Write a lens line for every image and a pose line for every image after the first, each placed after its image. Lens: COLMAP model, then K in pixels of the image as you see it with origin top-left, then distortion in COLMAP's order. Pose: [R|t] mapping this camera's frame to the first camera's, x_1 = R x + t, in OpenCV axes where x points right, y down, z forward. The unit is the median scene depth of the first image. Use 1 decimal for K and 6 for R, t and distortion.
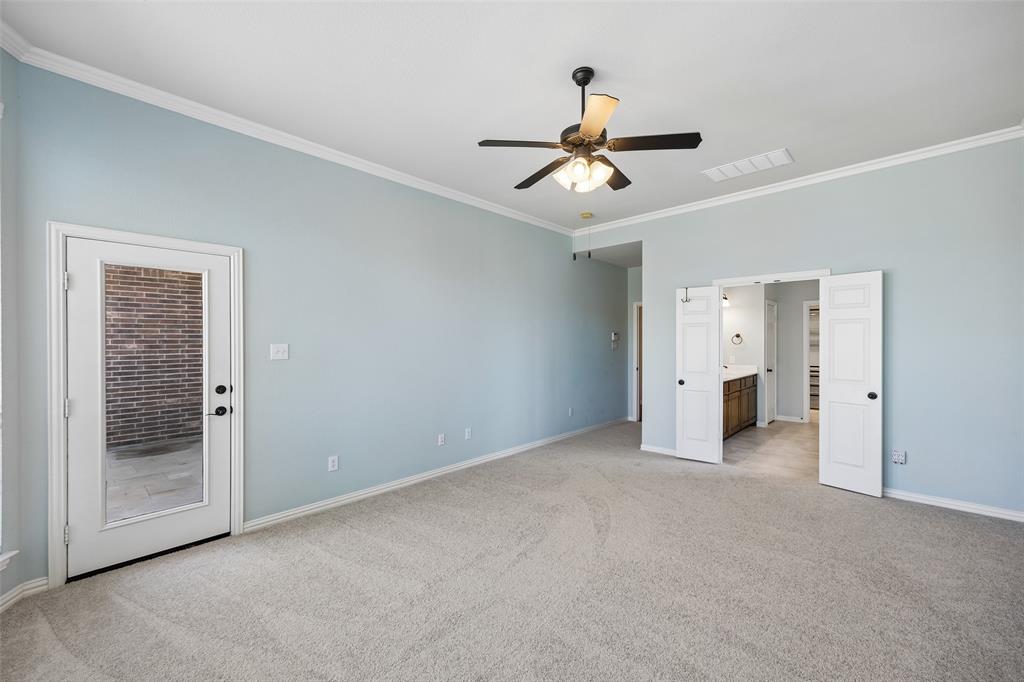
lens RADIAL K [[397.7, 0, 512.3], [0, 397.7, 345.6], [0, 0, 1]] dist [-0.000356, -0.000014]
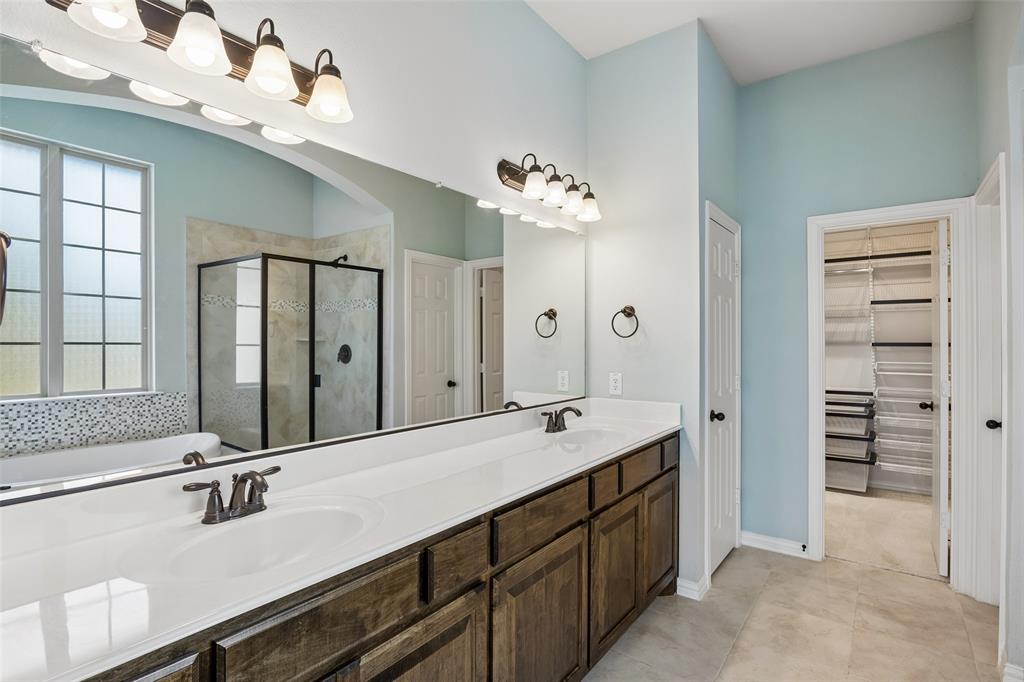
lens RADIAL K [[514.5, 0, 511.3], [0, 514.5, 339.8], [0, 0, 1]] dist [0.003732, 0.000158]
pose [[0.989835, 0.006307, 0.142081, 0.412901], [-0.005029, 0.999944, -0.009352, 0.002905], [-0.142131, 0.008542, 0.989811, 0.593857]]
